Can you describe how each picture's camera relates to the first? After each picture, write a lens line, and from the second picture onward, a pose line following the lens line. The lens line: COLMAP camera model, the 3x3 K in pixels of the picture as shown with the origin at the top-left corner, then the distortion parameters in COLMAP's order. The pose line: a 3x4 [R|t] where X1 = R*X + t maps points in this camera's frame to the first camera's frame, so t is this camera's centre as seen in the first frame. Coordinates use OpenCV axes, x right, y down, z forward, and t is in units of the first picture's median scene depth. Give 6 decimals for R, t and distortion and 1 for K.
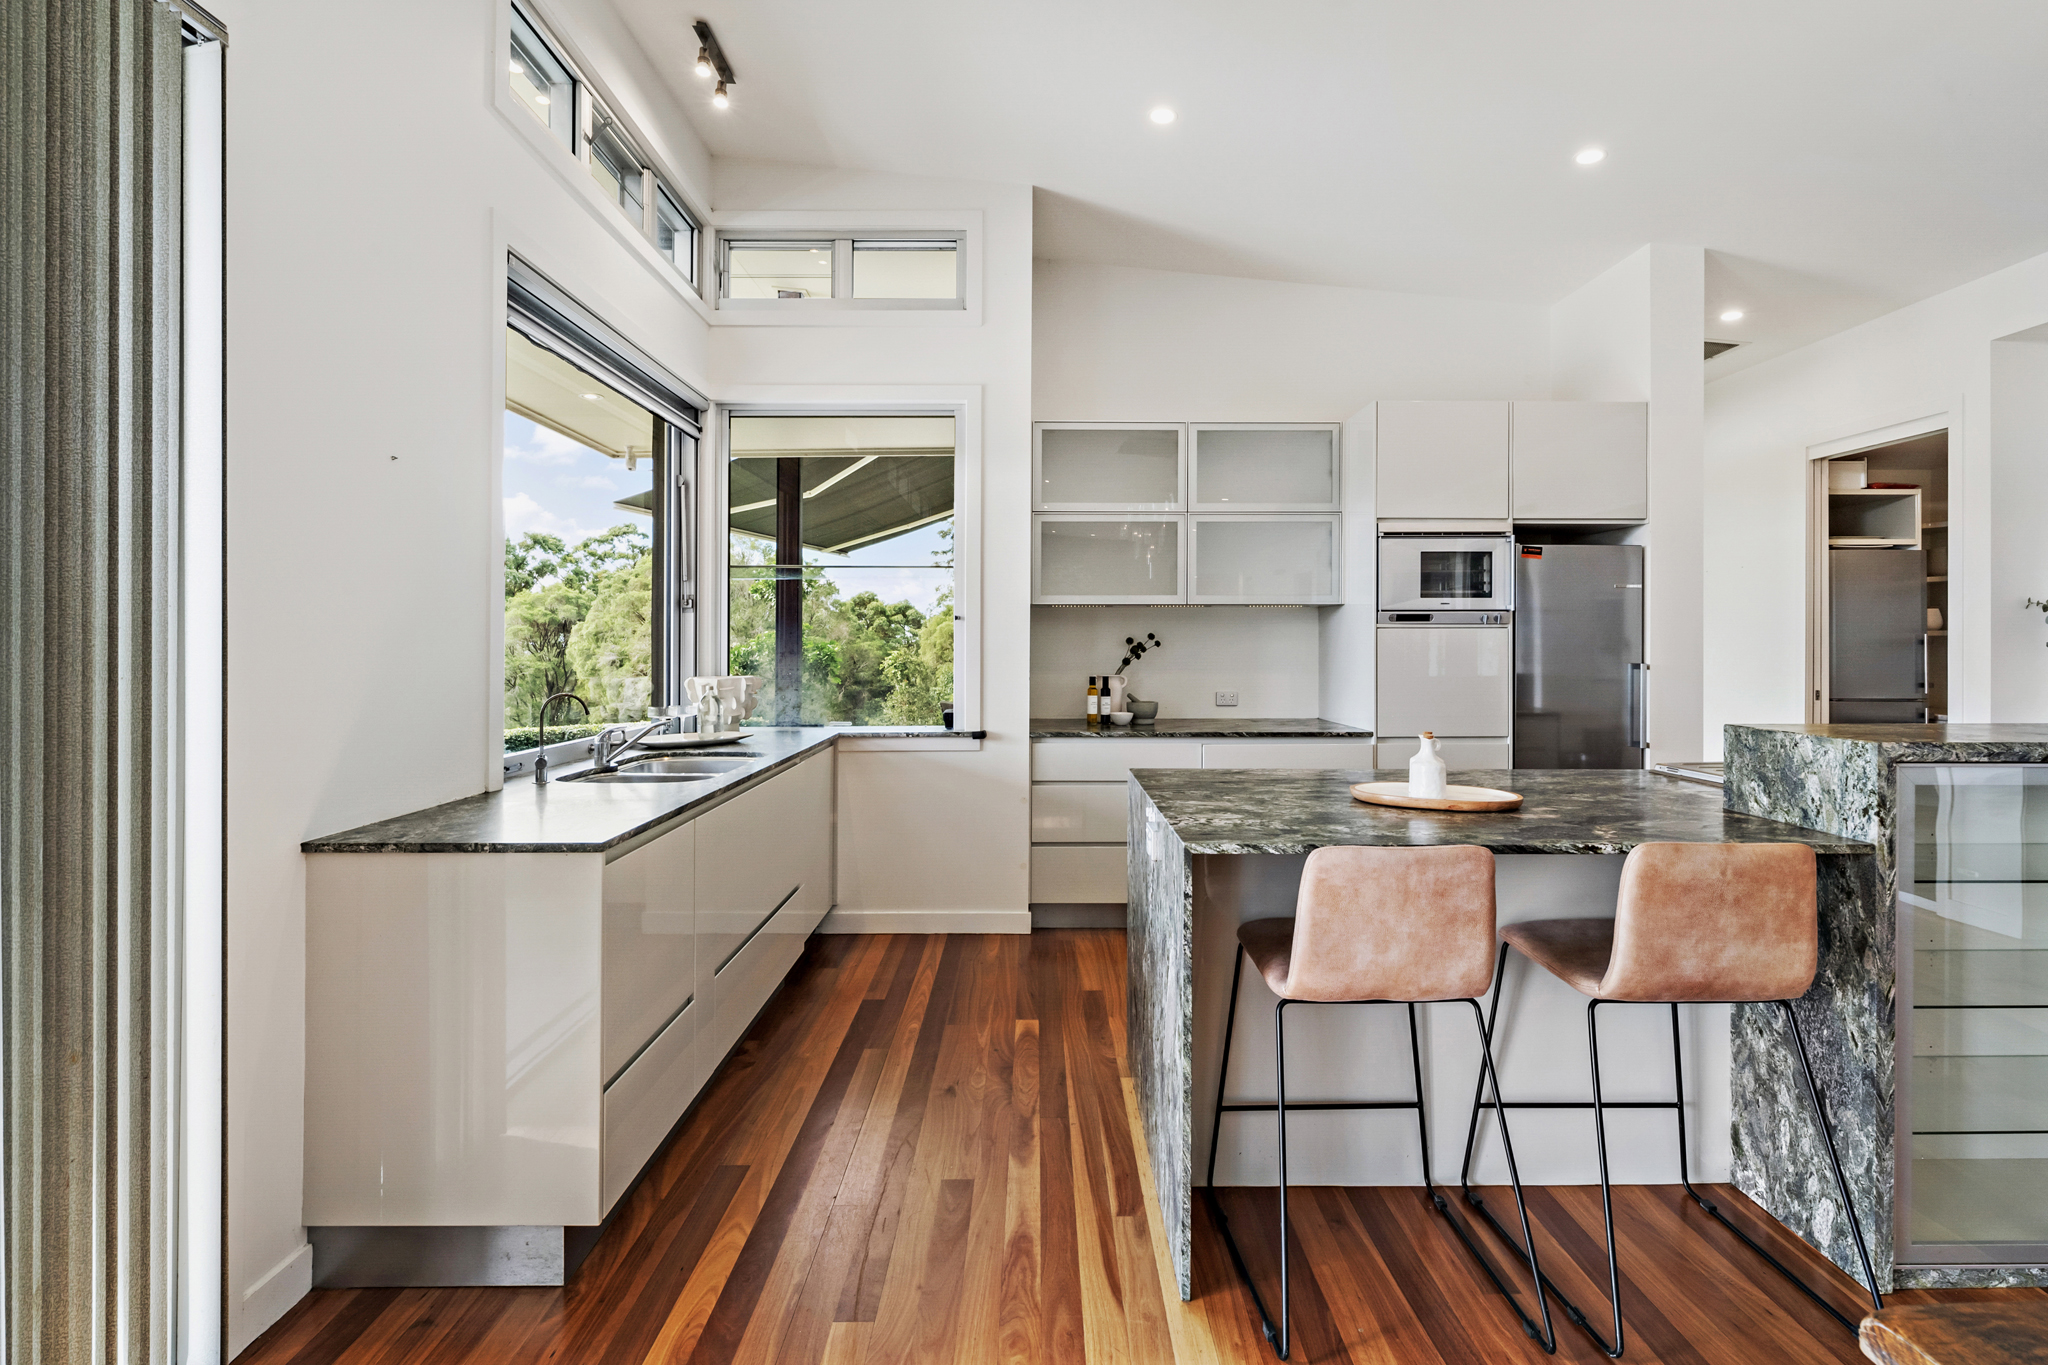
lens RADIAL K [[927.5, 0, 1016.8], [0, 927.5, 636.8], [0, 0, 1]] dist [-0.003343, 0.000317]
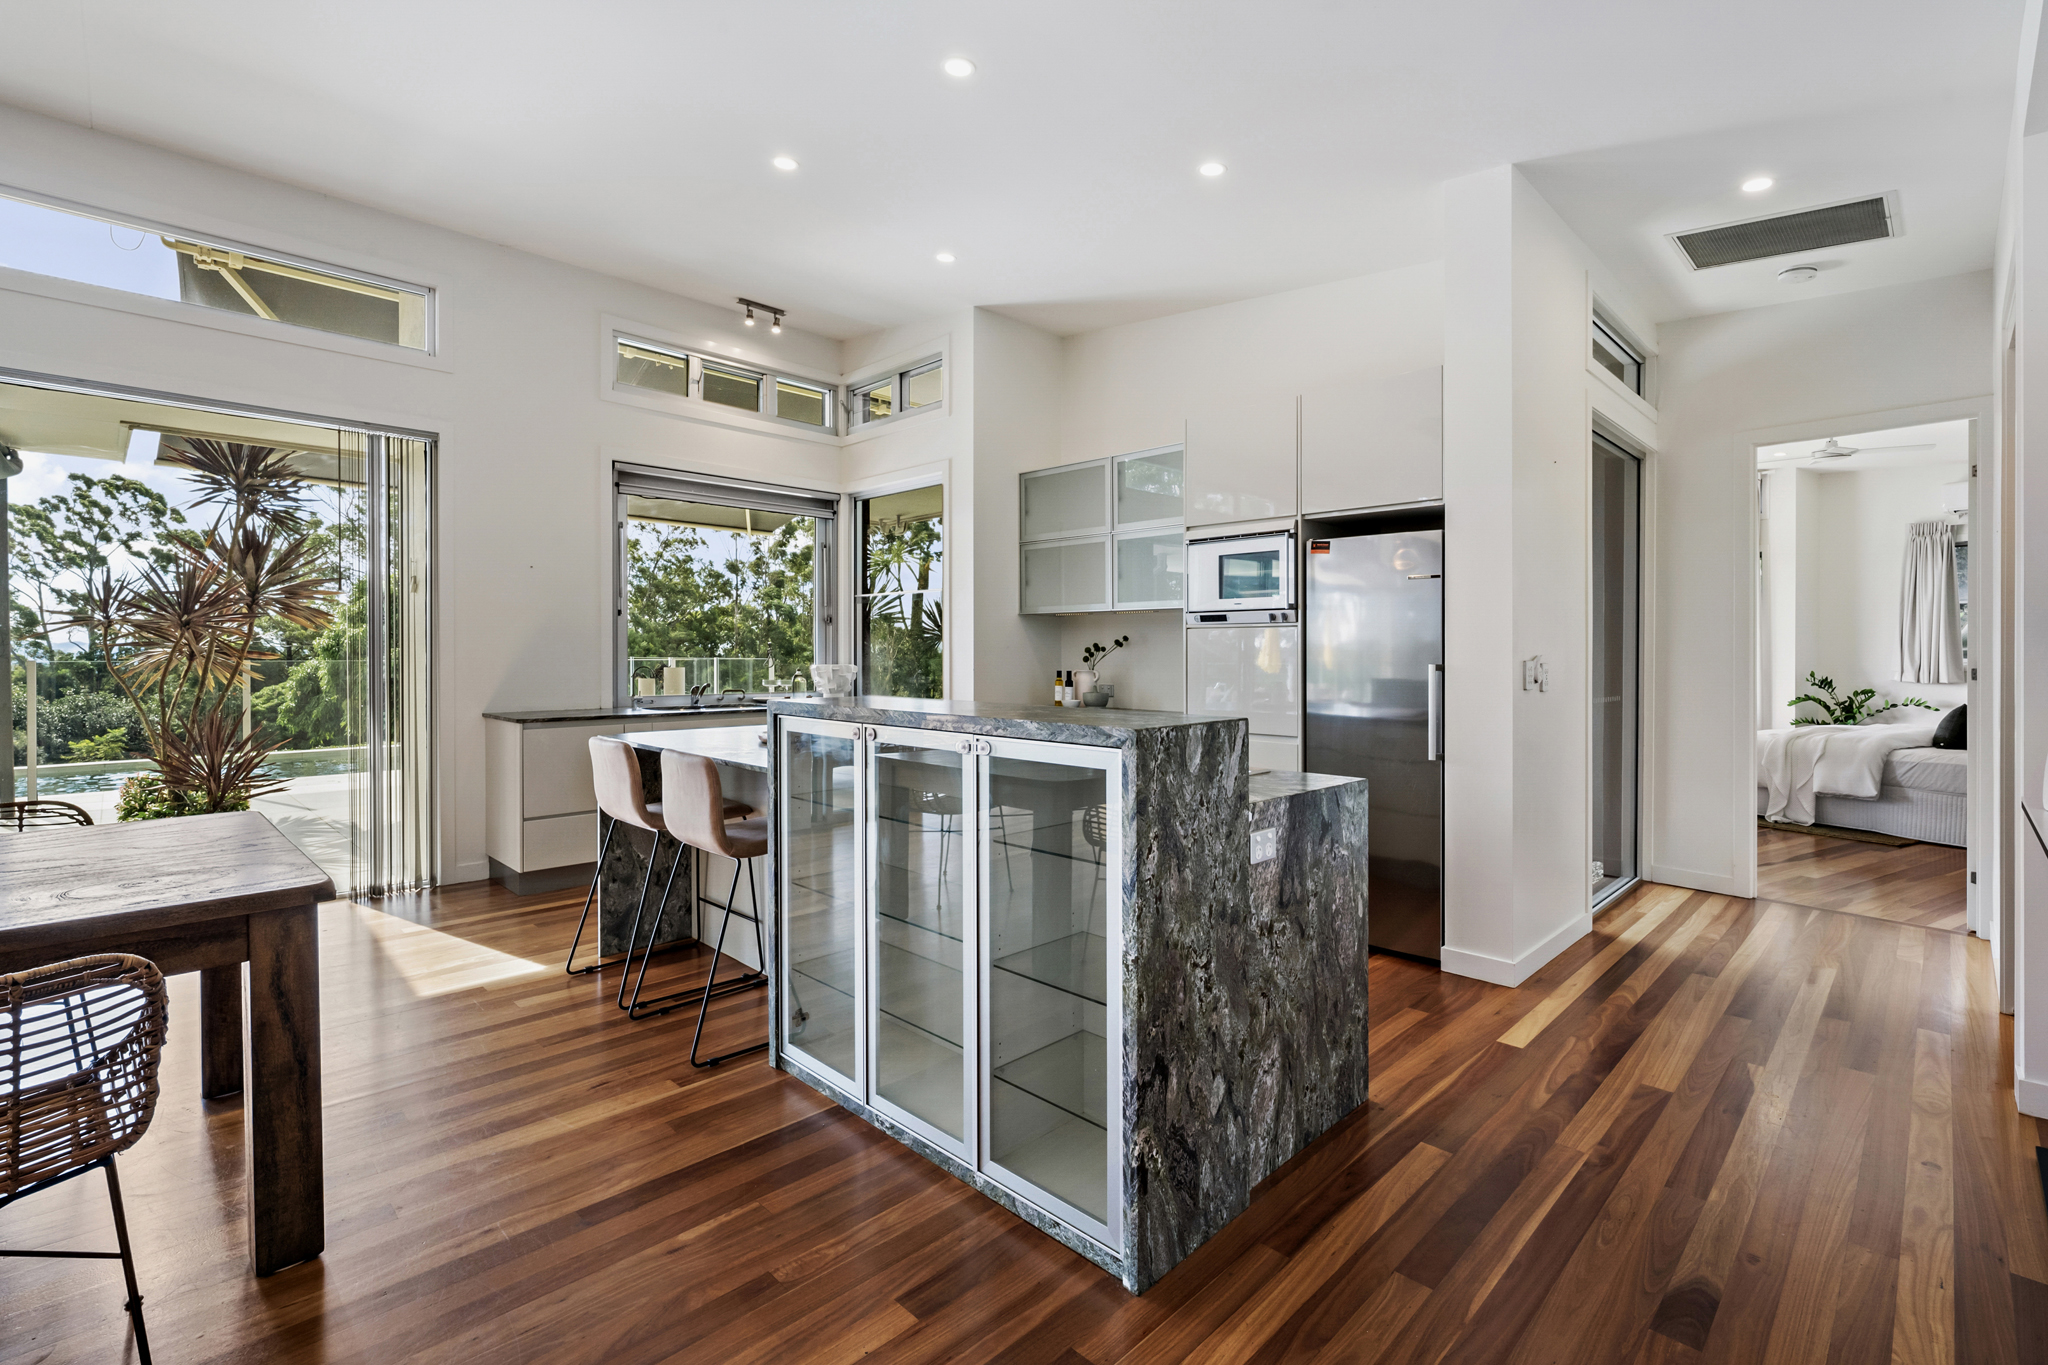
lens RADIAL K [[927.5, 0, 1028.2], [0, 927.5, 666.2], [0, 0, 1]] dist [-0.003343, 0.000317]
pose [[0.712573, 0.008358, -0.701548, 1.031062], [0.001851, 0.999903, 0.013792, 0.021148], [0.701595, -0.011126, 0.712489, 0.078479]]
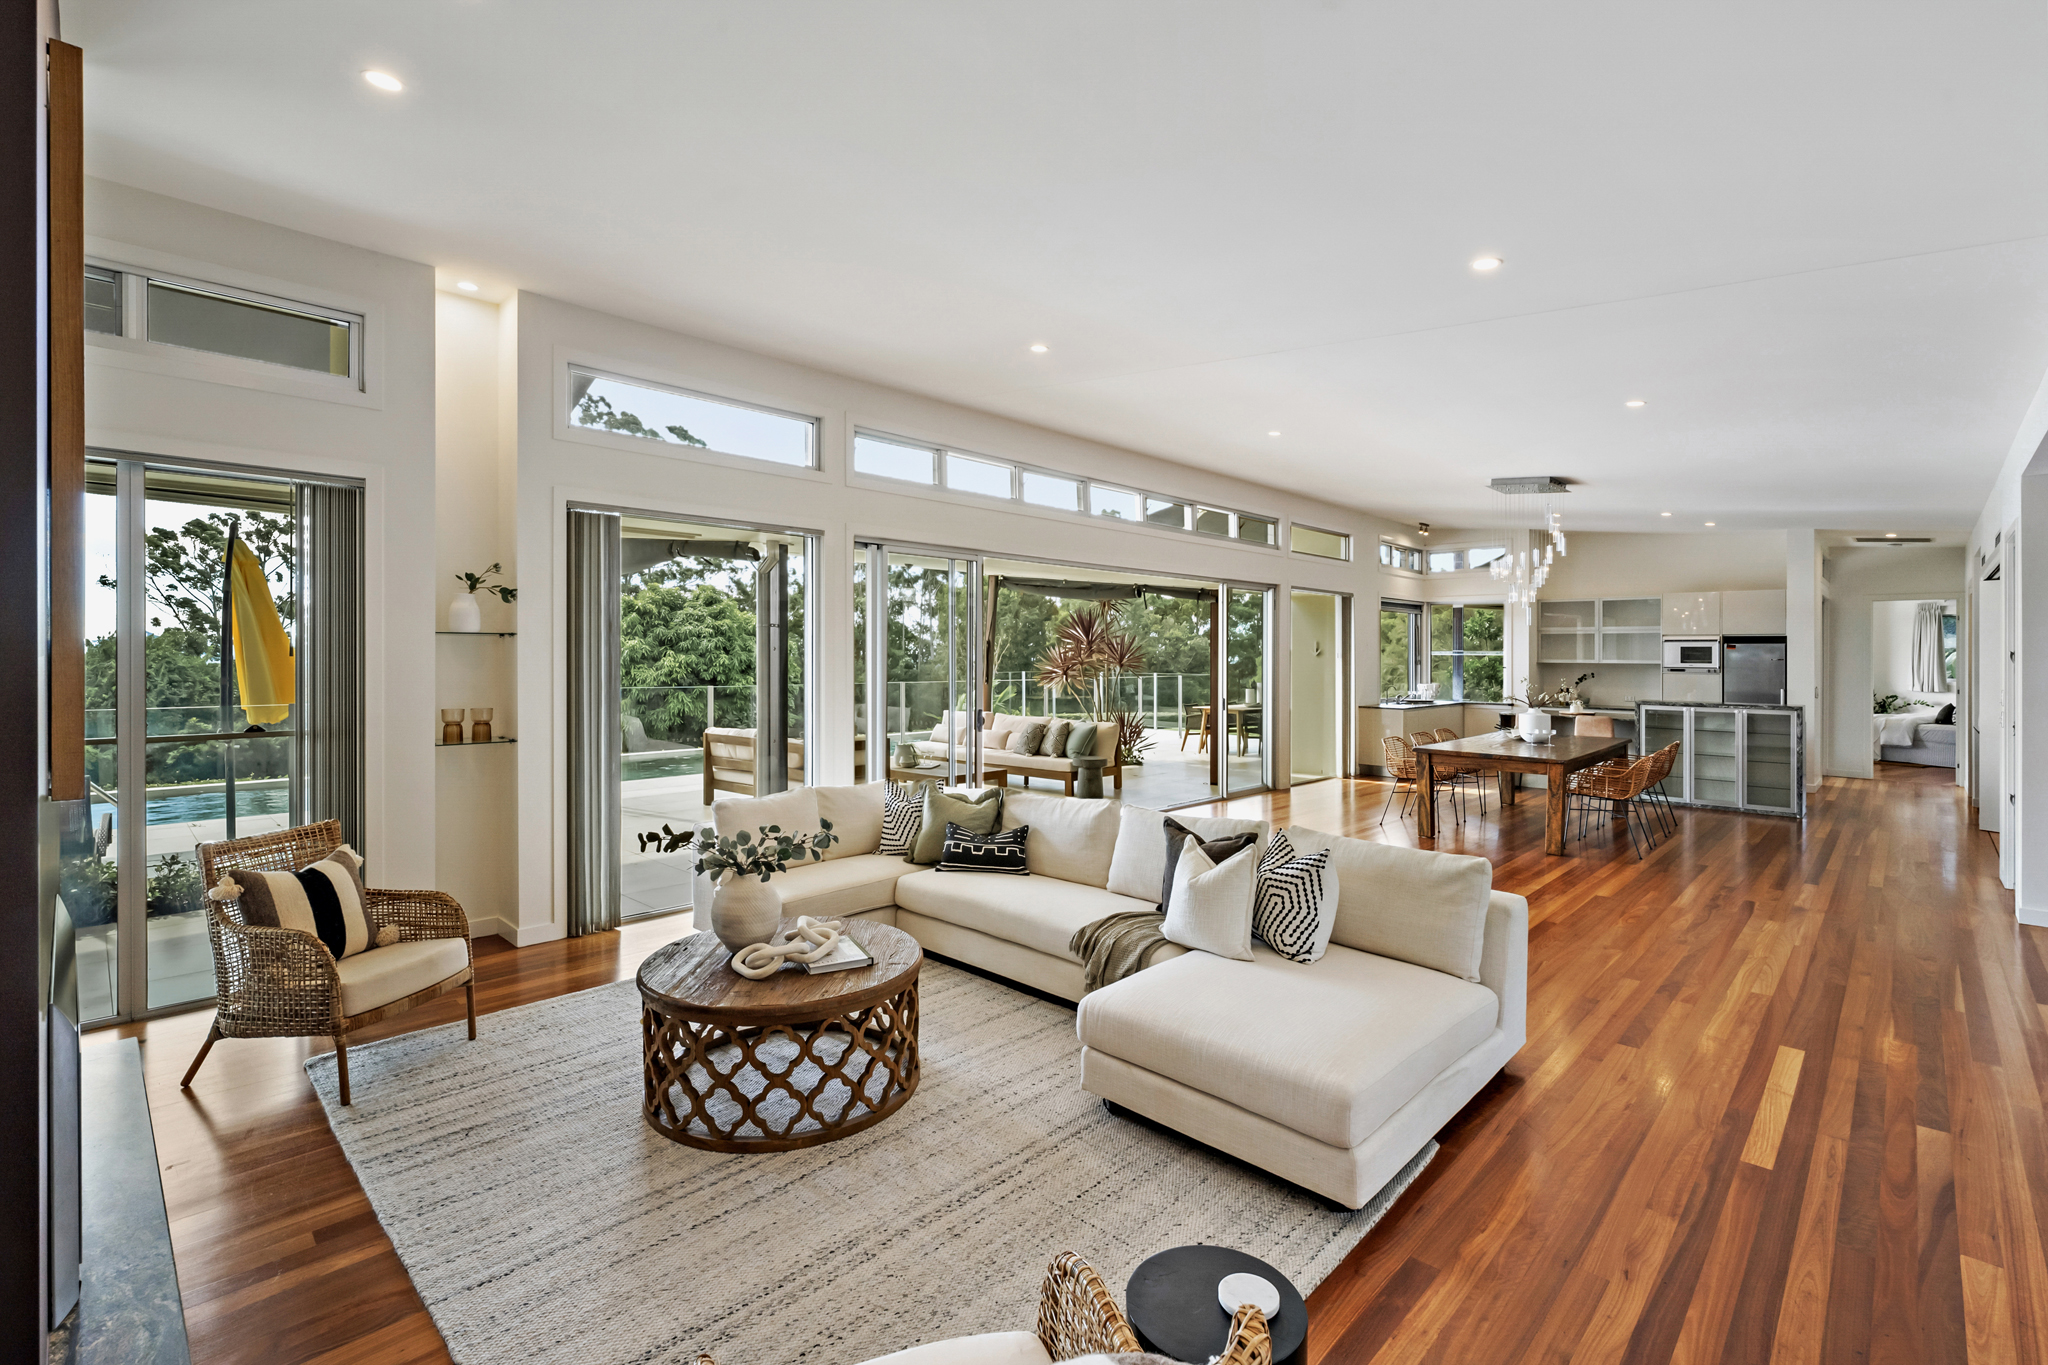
lens RADIAL K [[927.5, 0, 1032.6], [0, 927.5, 675.3], [0, 0, 1]] dist [-0.003343, 0.000317]
pose [[0.730596, 0.016704, -0.682605, 0.917326], [0.000839, 0.999678, 0.025362, -0.078129], [0.682809, -0.019102, 0.730347, -2.402584]]
